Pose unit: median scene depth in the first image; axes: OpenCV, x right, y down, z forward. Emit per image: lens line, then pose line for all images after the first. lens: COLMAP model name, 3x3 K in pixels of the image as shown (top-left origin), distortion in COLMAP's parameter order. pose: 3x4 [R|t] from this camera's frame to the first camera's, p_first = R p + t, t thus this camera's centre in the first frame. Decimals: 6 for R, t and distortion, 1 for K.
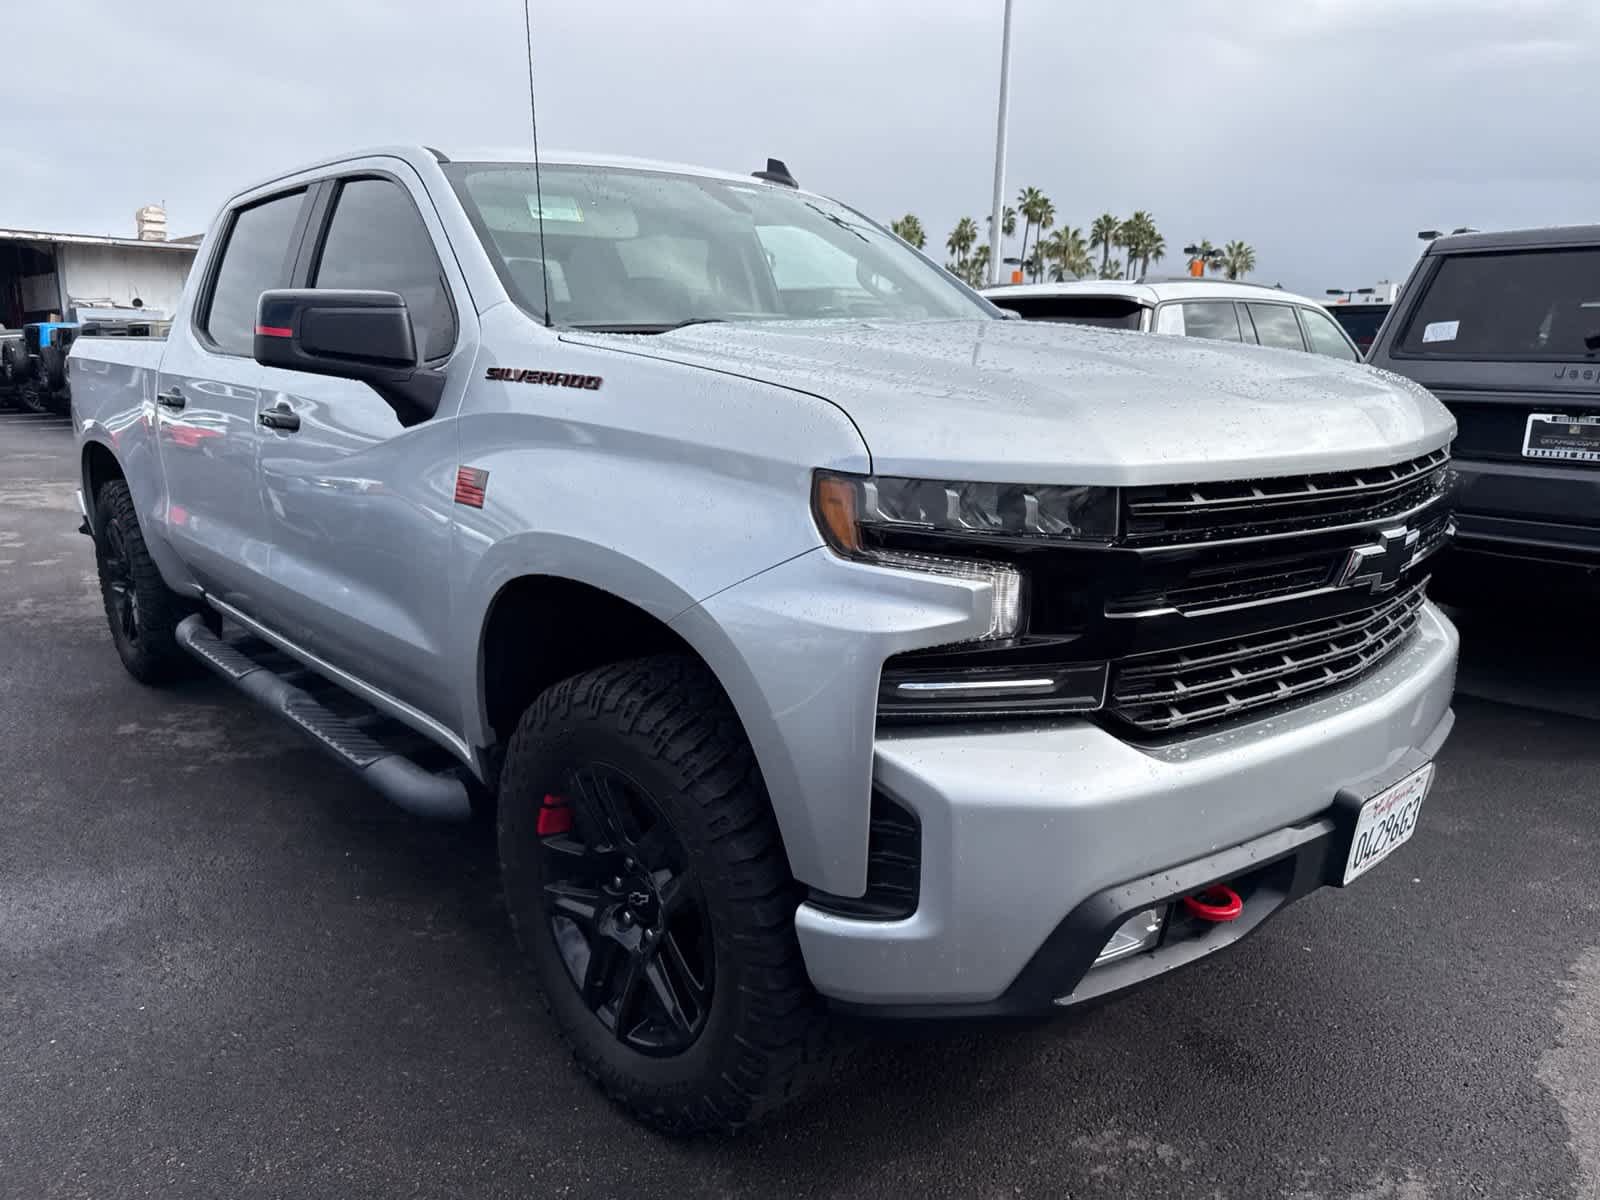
lens RADIAL K [[1134.1, 0, 799.6], [0, 1134.1, 604.7], [0, 0, 1]] dist [0.034456, -0.036908]
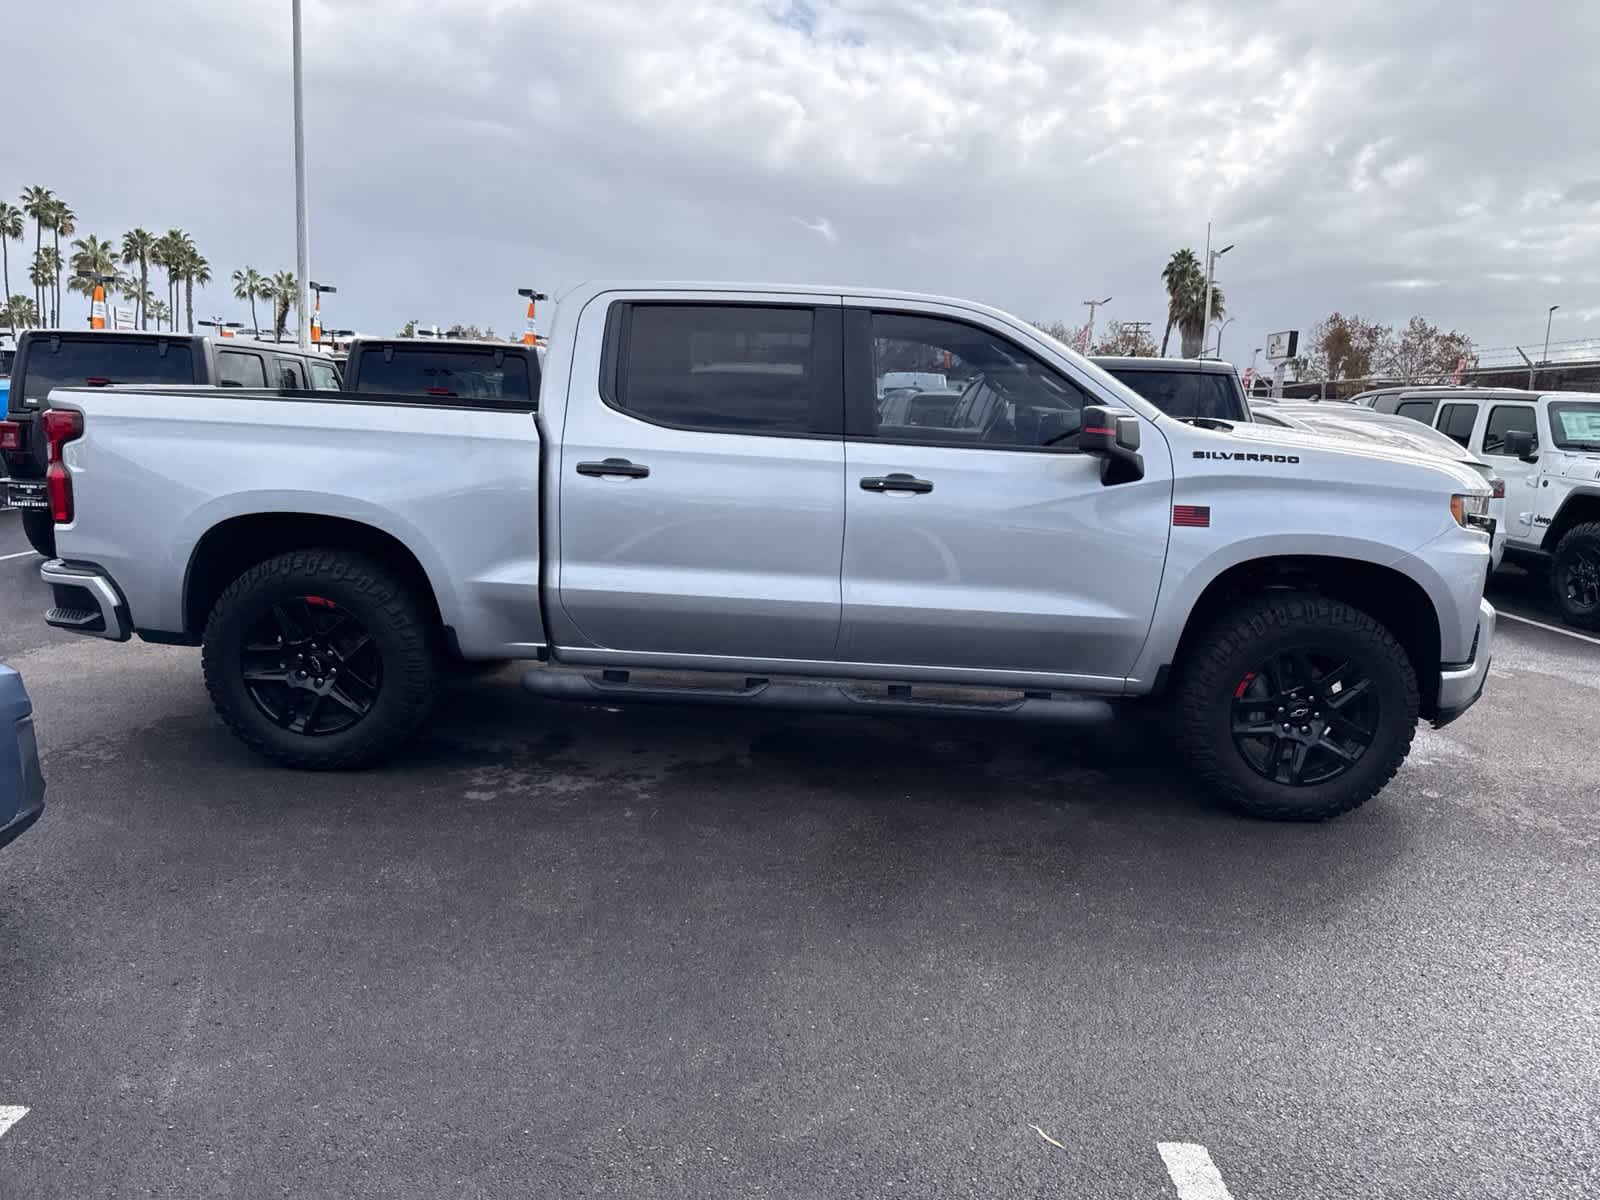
lens RADIAL K [[1134.1, 0, 792.3], [0, 1134.1, 596.8], [0, 0, 1]] dist [0.034456, -0.036908]
pose [[0.697802, -0.104055, 0.708692, -1.323891], [0.126235, 0.991771, 0.021322, -0.061714], [-0.705079, 0.074583, 0.705196, 0.115724]]
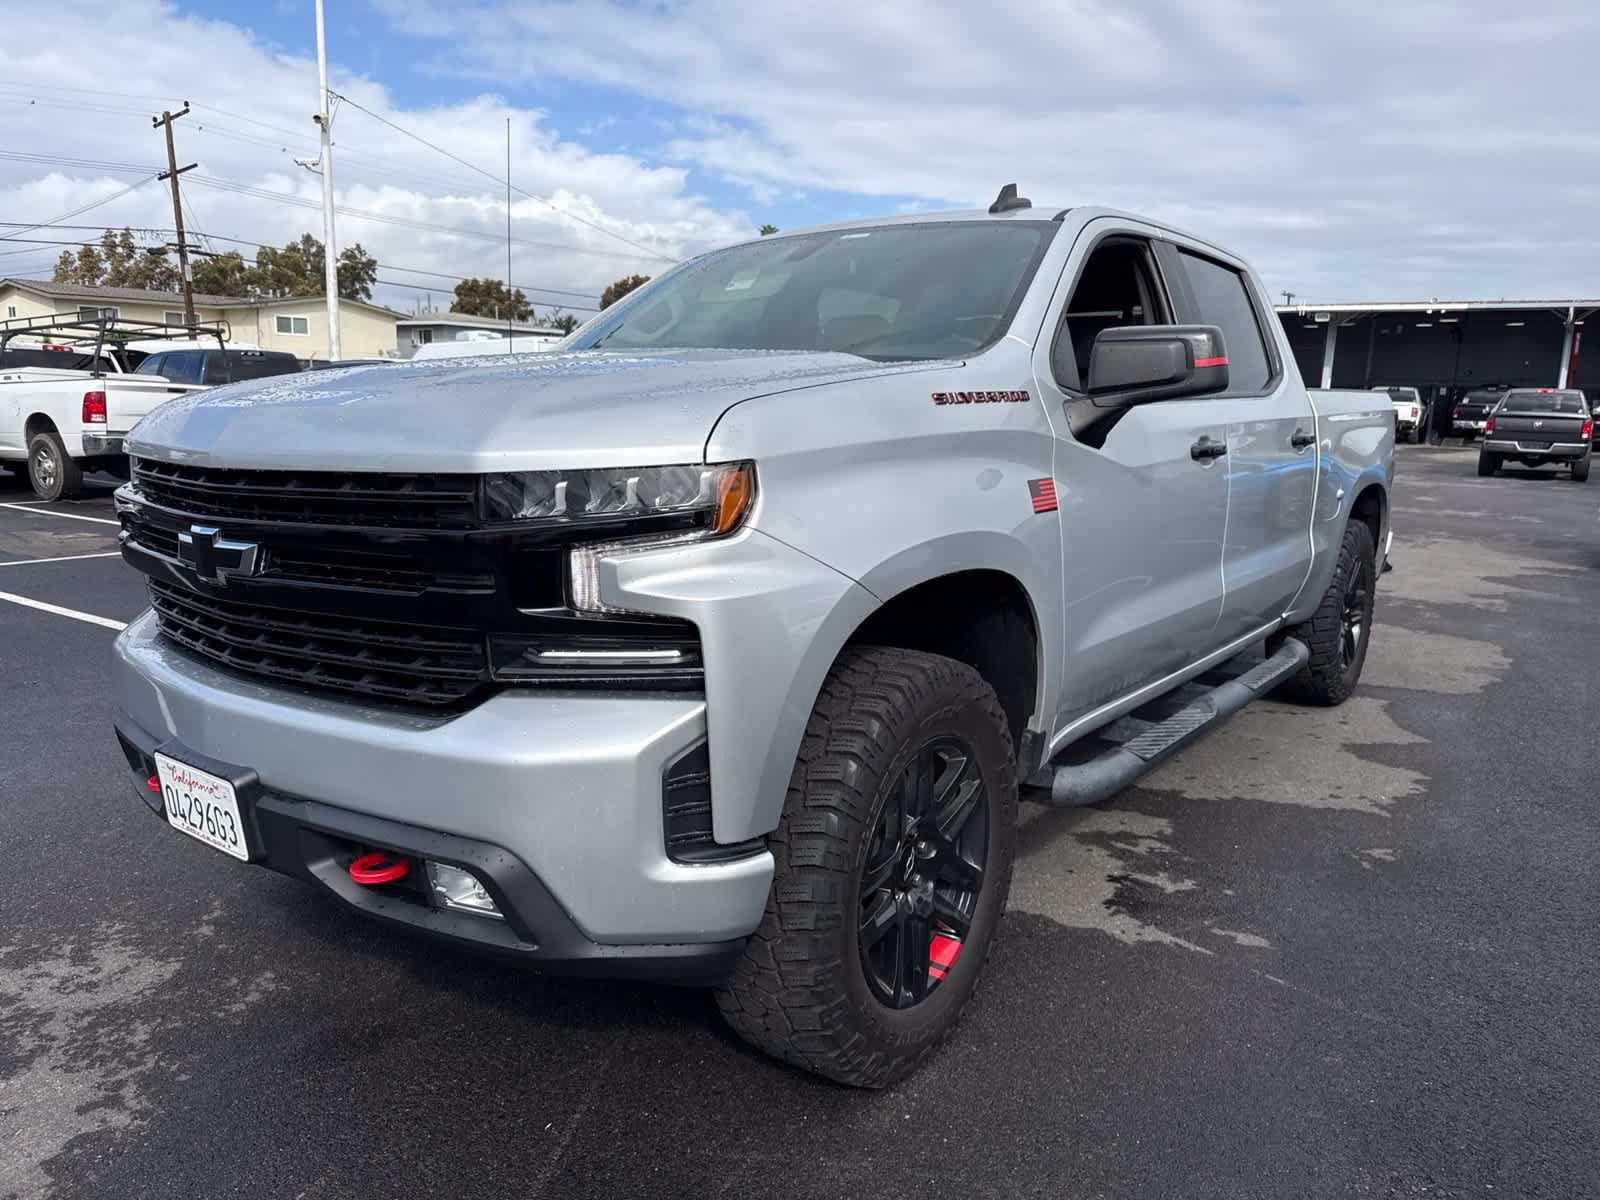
lens RADIAL K [[1134.1, 0, 805.9], [0, 1134.1, 605.5], [0, 0, 1]] dist [0.034456, -0.036908]
pose [[0.184316, 0.171115, -0.967857, 0.920603], [-0.231698, 0.964540, 0.126405, -0.143503], [0.955167, 0.200952, 0.217427, 0.726177]]
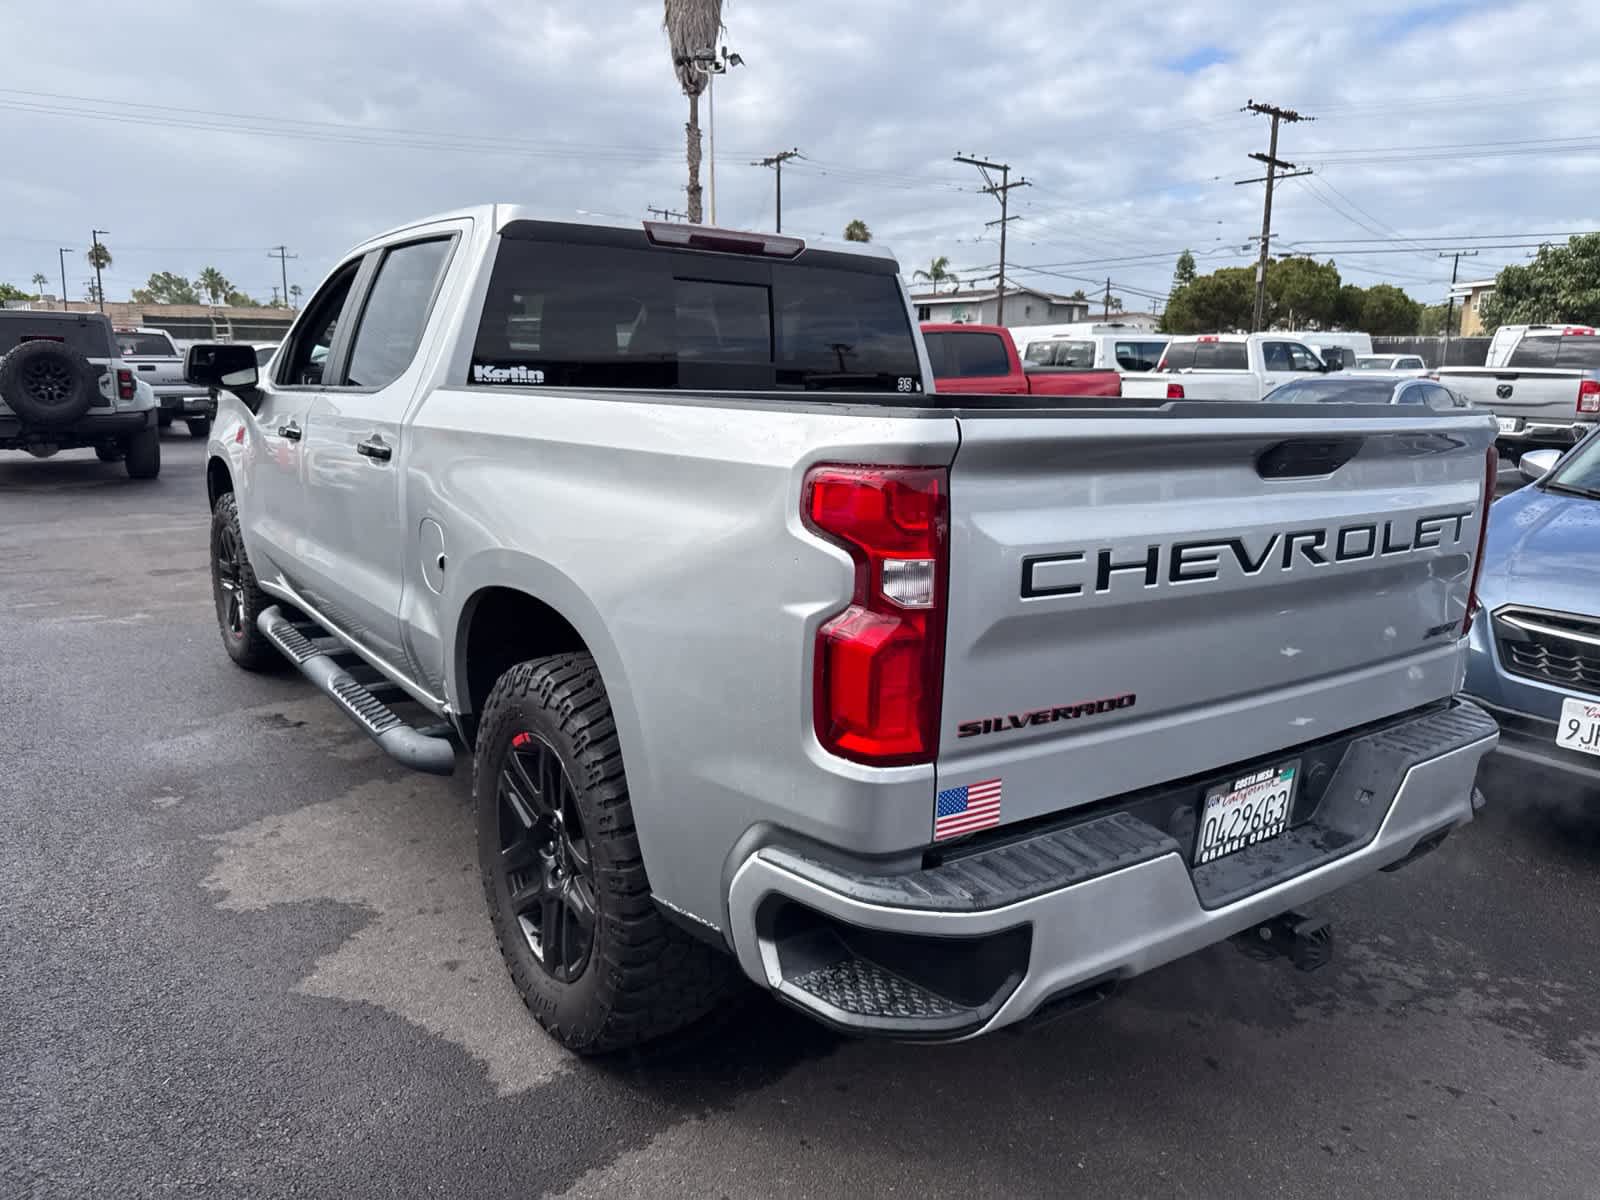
lens RADIAL K [[1126.2, 0, 798.2], [0, 1126.2, 589.9], [0, 0, 1]] dist [0.056921, -0.065829]
pose [[-0.992293, -0.045949, 0.115079, -0.634991], [0.004561, 0.914533, 0.404487, -0.553051], [-0.123829, 0.401894, -0.907275, 2.305042]]
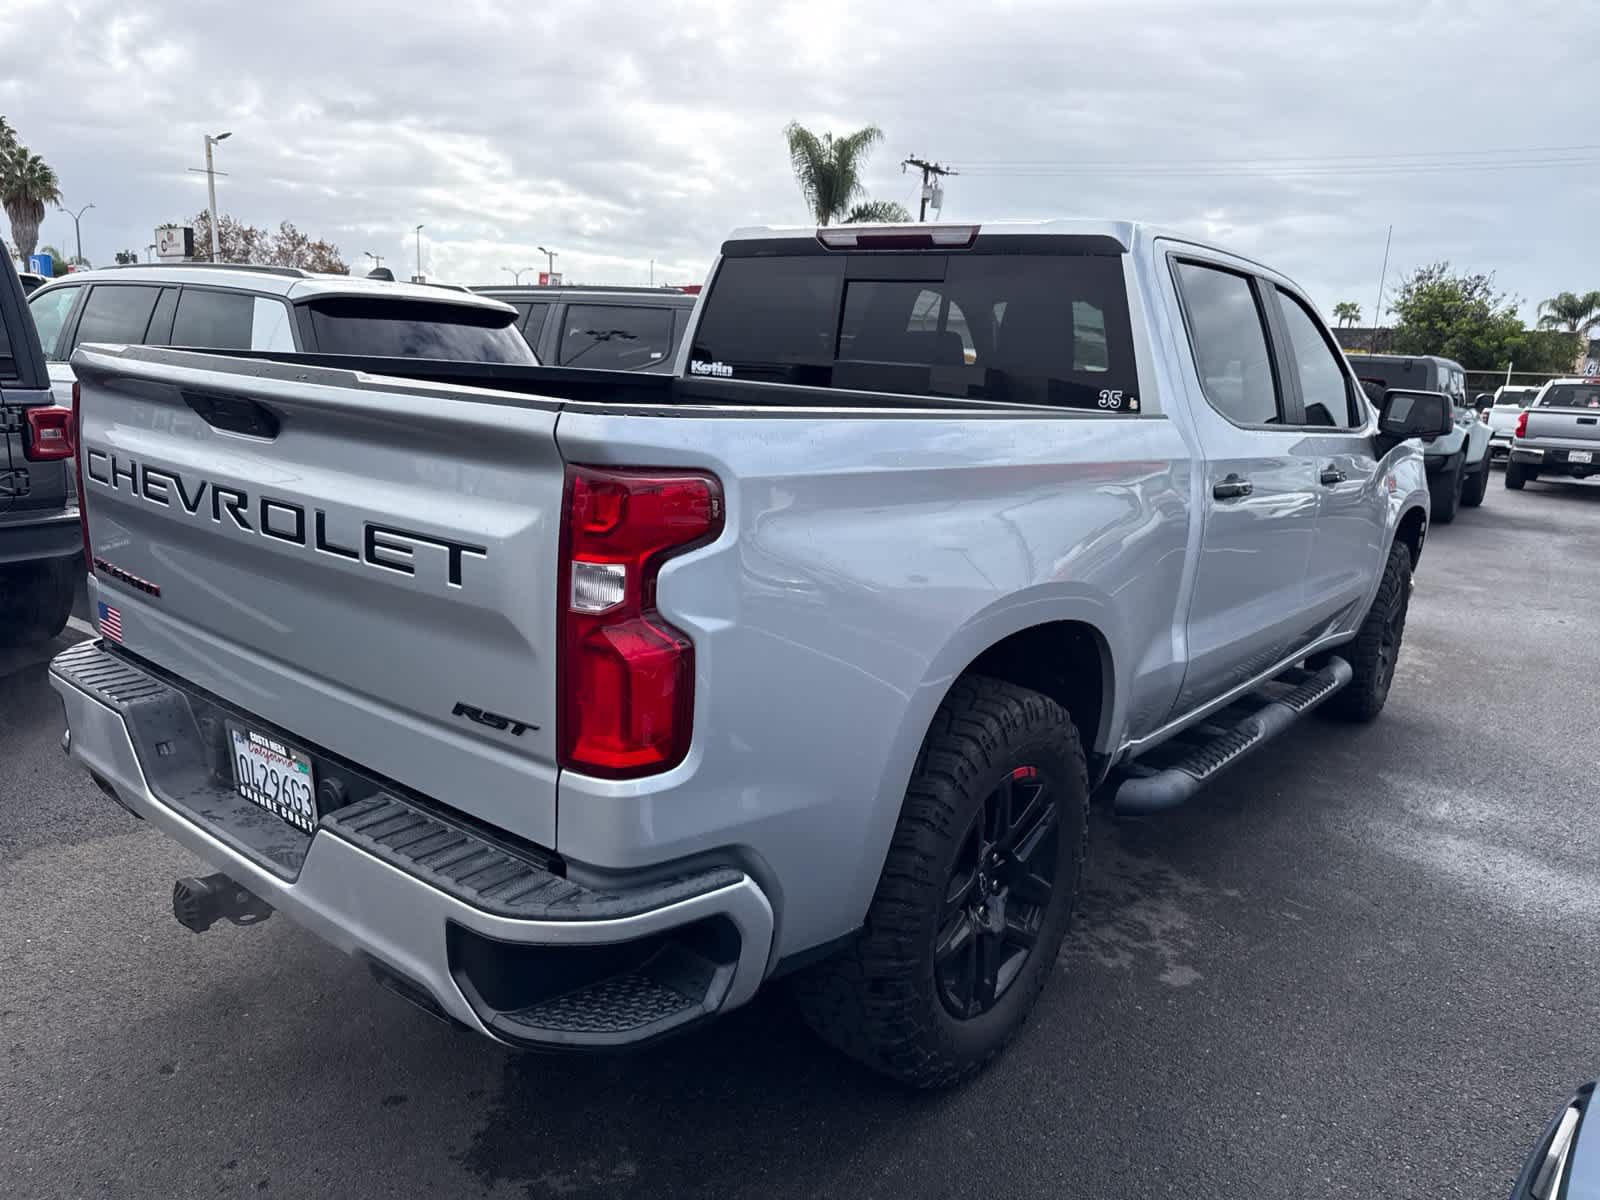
lens RADIAL K [[1134.1, 0, 802.4], [0, 1134.1, 608.9], [0, 0, 1]] dist [0.034456, -0.036908]
pose [[-0.169264, -0.227433, 0.958970, -1.423457], [0.157077, 0.954348, 0.254062, -0.389001], [-0.972973, 0.193636, -0.125812, 1.548455]]
